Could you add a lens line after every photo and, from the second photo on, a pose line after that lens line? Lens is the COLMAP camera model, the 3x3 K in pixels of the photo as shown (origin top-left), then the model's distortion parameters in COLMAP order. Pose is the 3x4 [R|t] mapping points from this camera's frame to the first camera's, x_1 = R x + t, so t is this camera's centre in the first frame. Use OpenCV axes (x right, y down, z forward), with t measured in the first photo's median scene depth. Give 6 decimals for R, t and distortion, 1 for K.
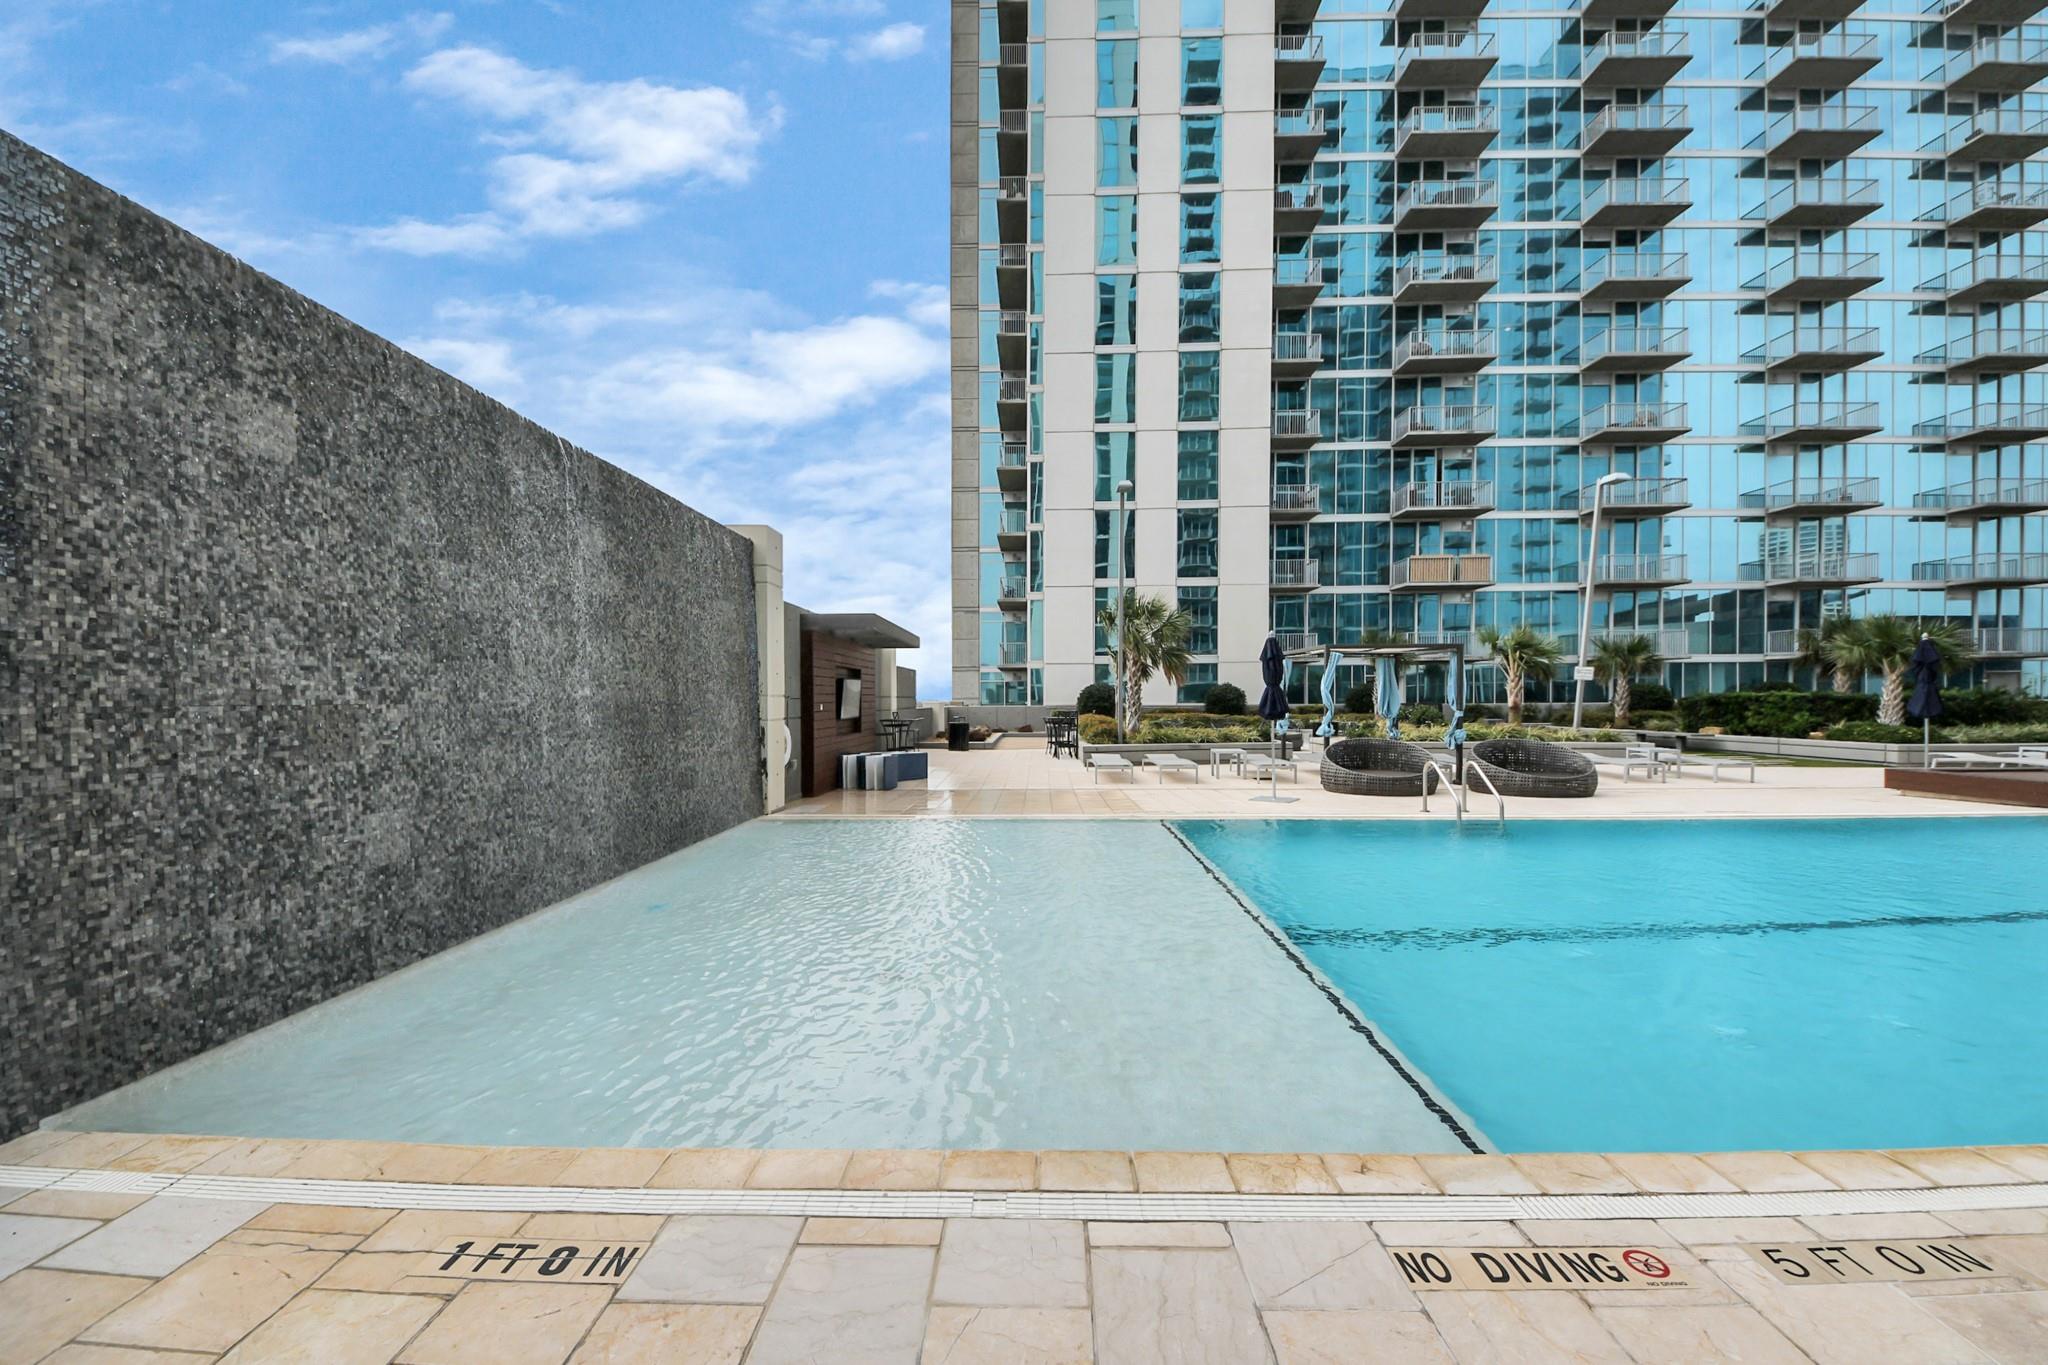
lens RADIAL K [[765.7, 0, 1008.6], [0, 765.7, 709.2], [0, 0, 1]] dist [0.012253, -0.012096]
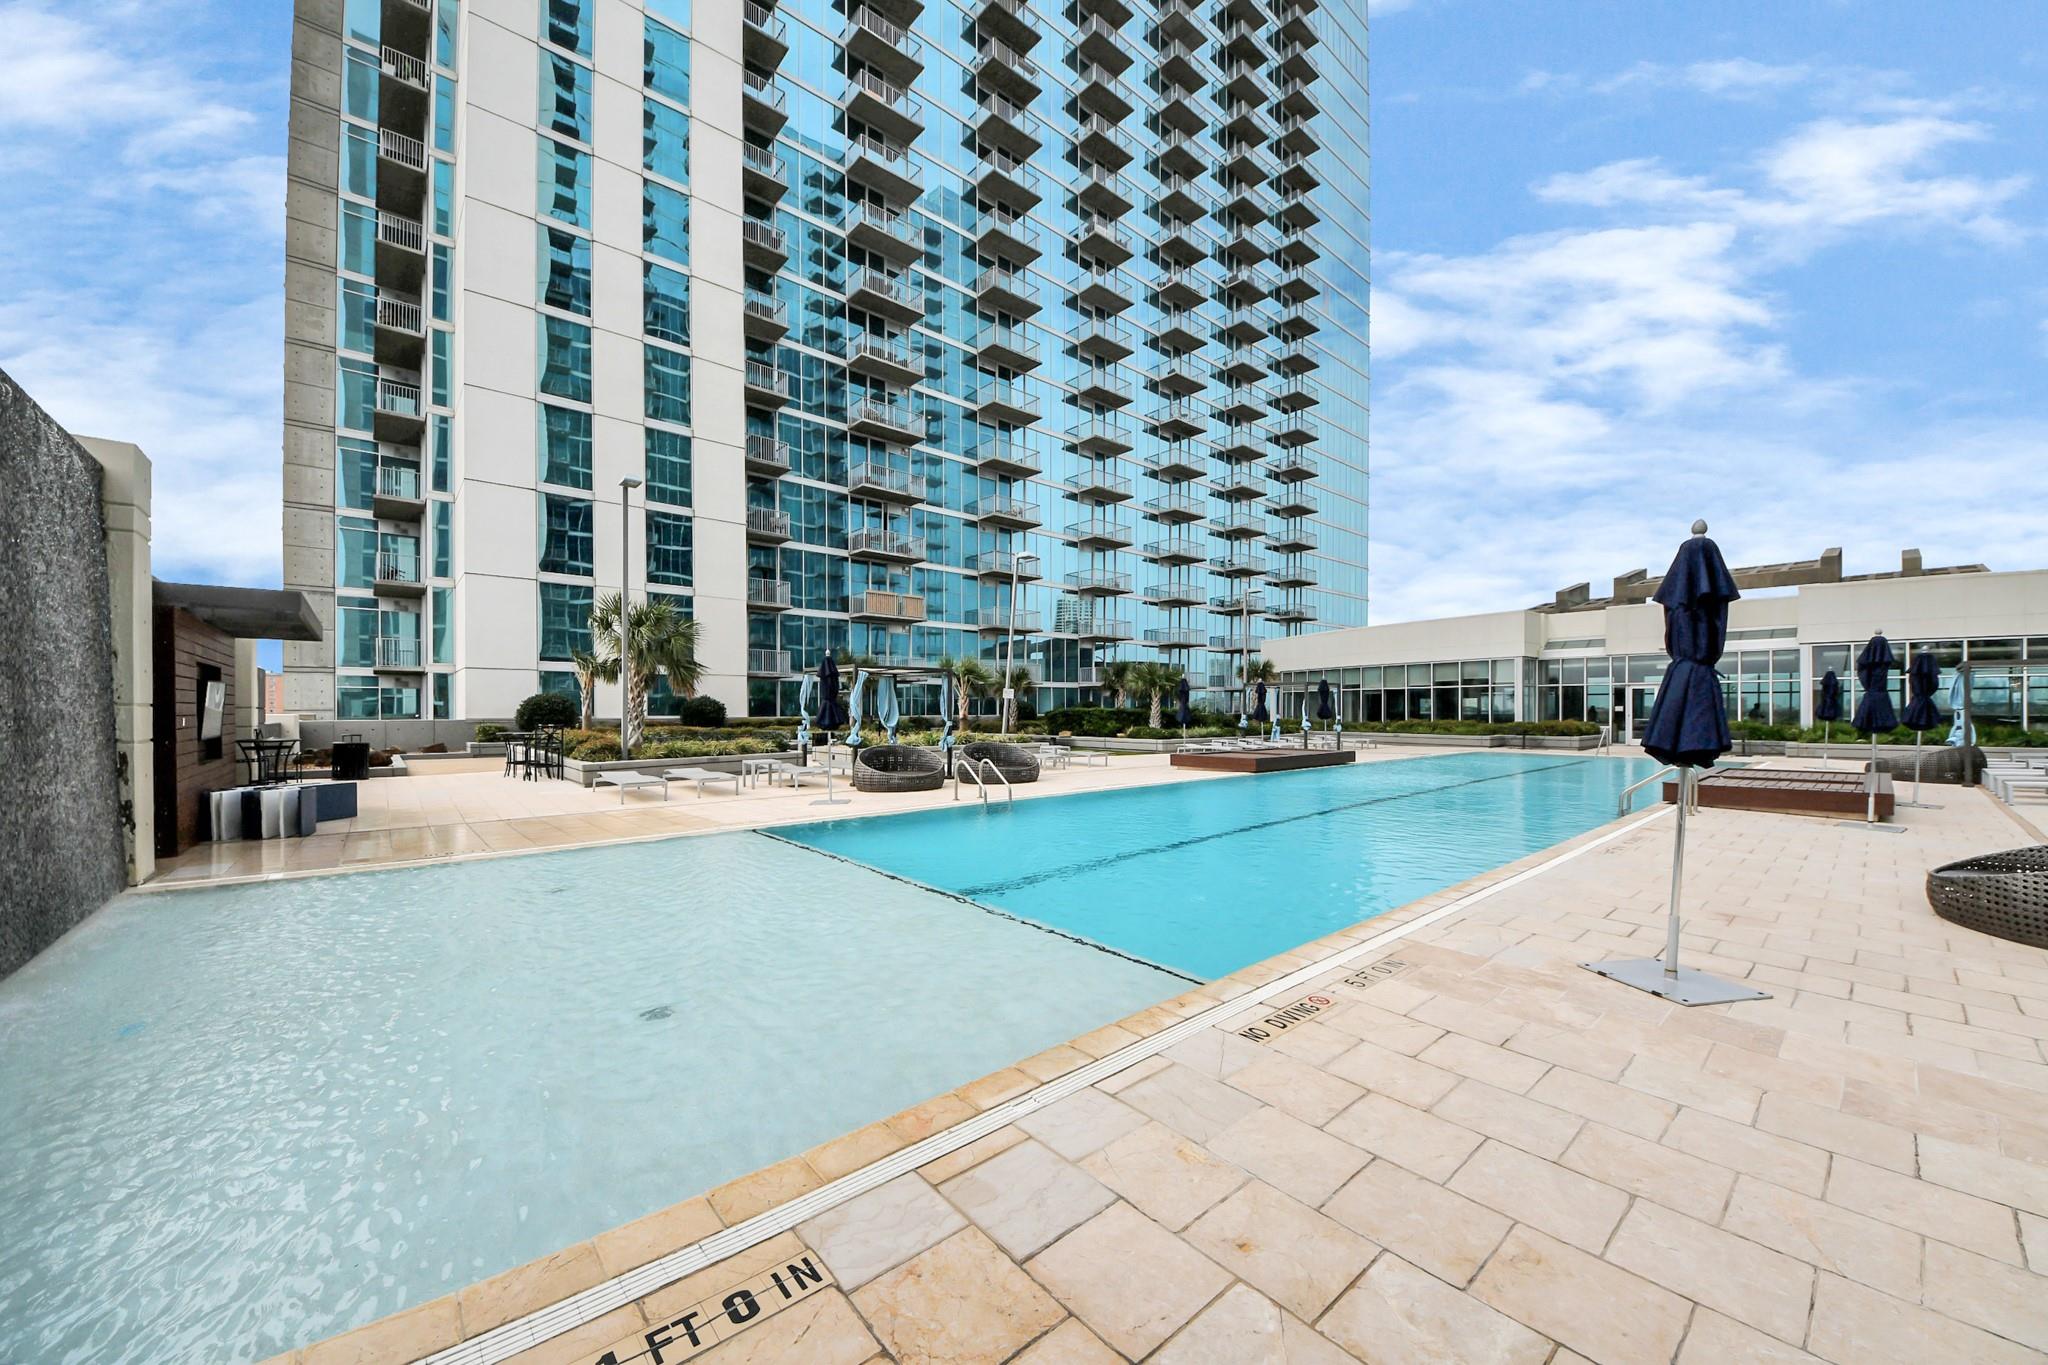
lens RADIAL K [[741.1, 0, 1032.5], [0, 741.1, 712.4], [0, 0, 1]] dist [0.007320, -0.002761]
pose [[0.736364, 0.003128, 0.676578, -0.058098], [0.006210, 0.999916, -0.011381, 0.000914], [-0.676557, 0.012582, 0.736283, 0.005711]]
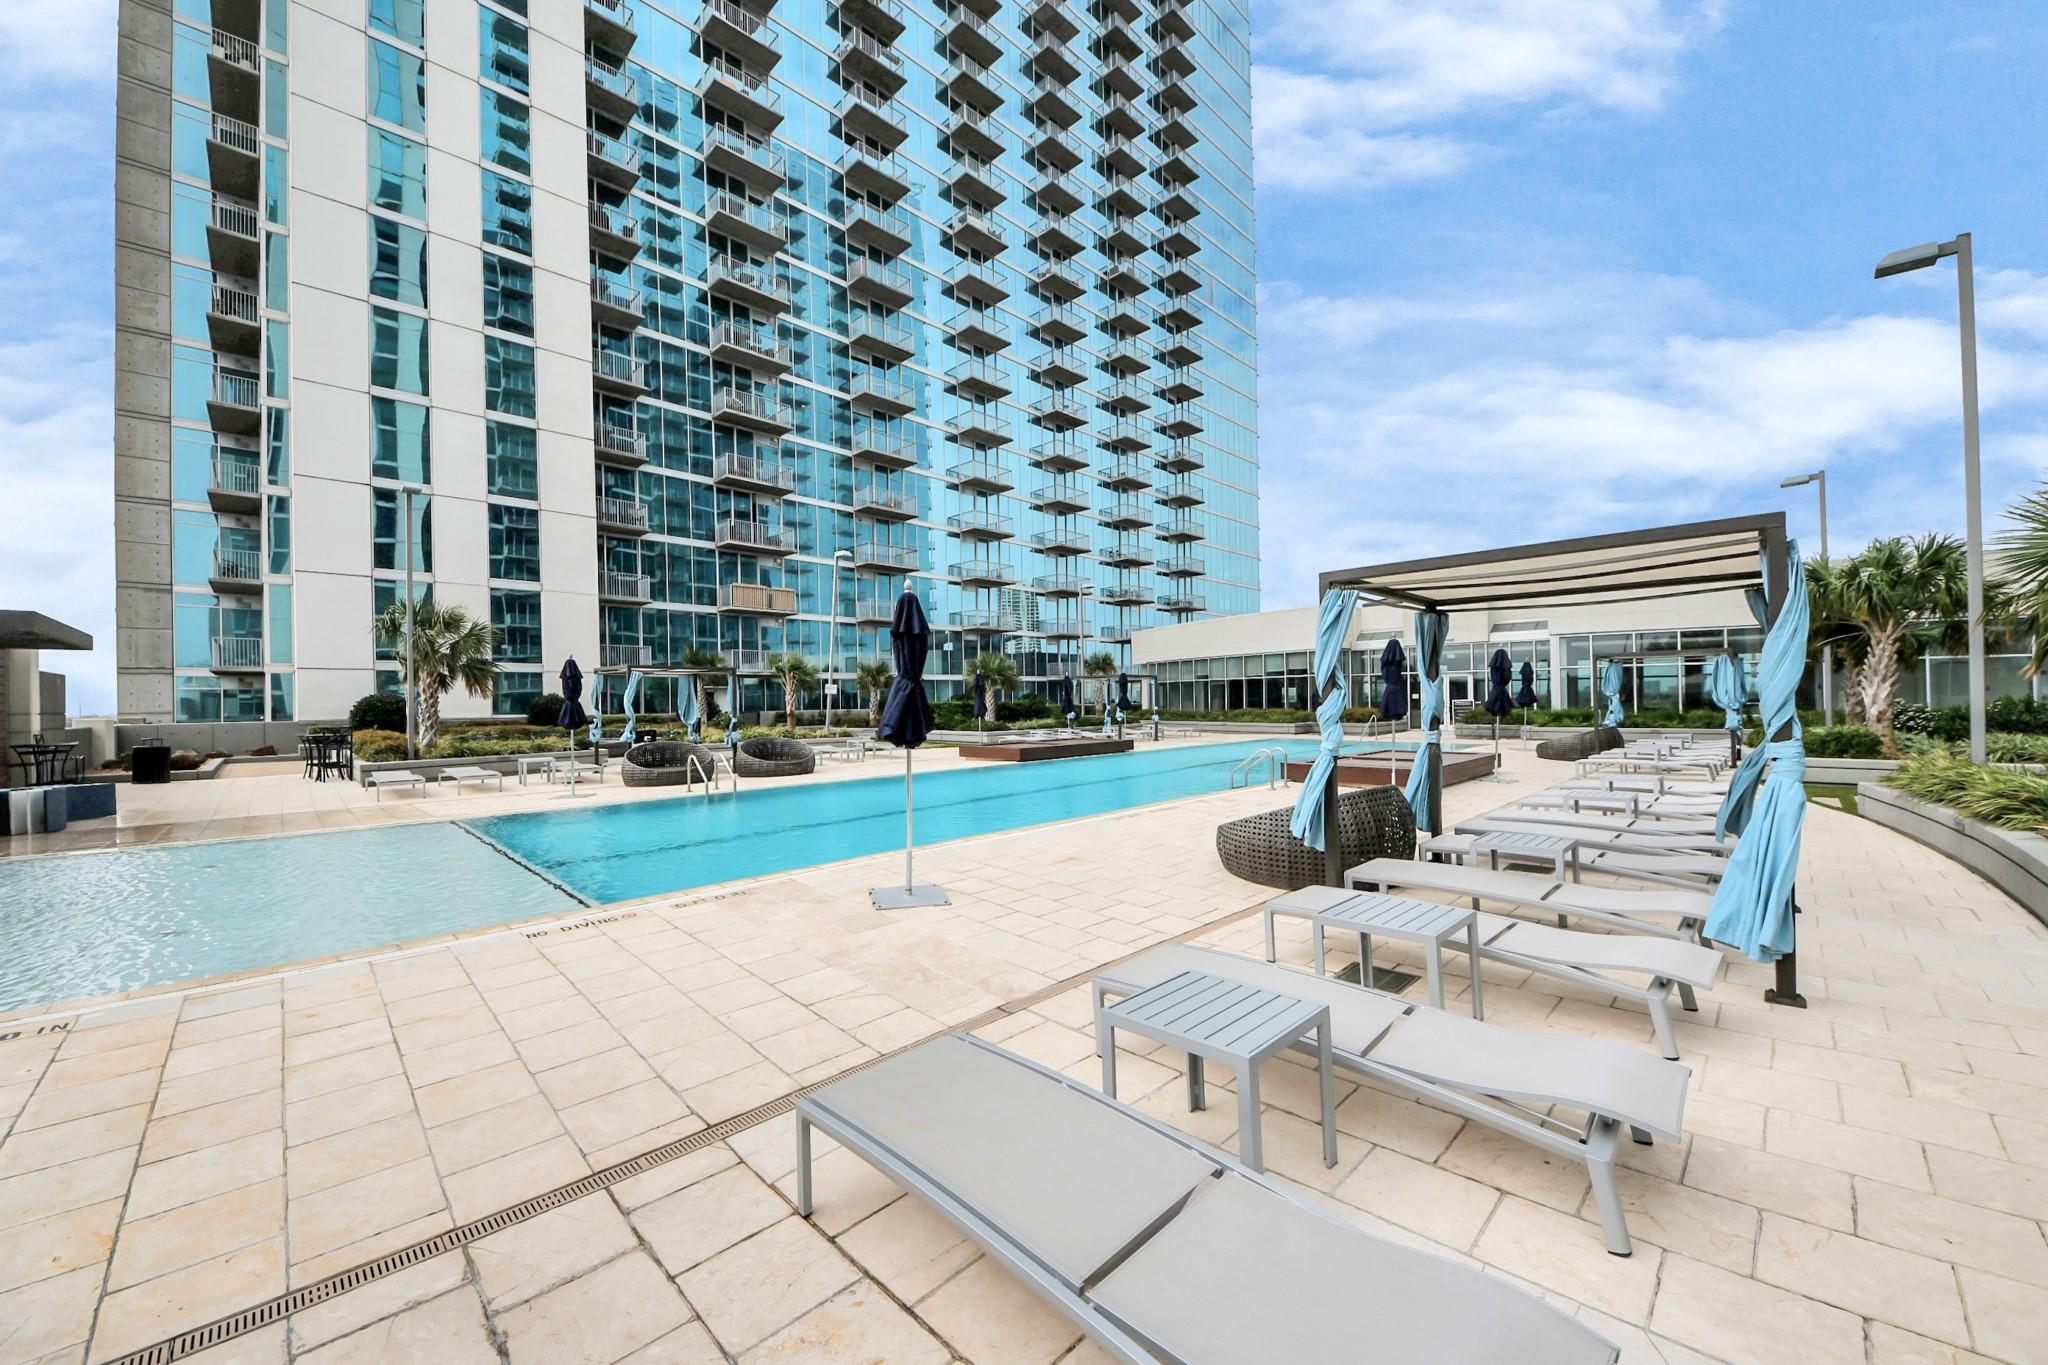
lens RADIAL K [[765.7, 0, 1008.6], [0, 765.7, 709.2], [0, 0, 1]] dist [0.012253, -0.012096]
pose [[0.696977, -0.011822, 0.716996, -0.011639], [0.020449, 0.999785, -0.003393, 0.000779], [-0.716802, 0.017027, 0.697069, -0.116869]]
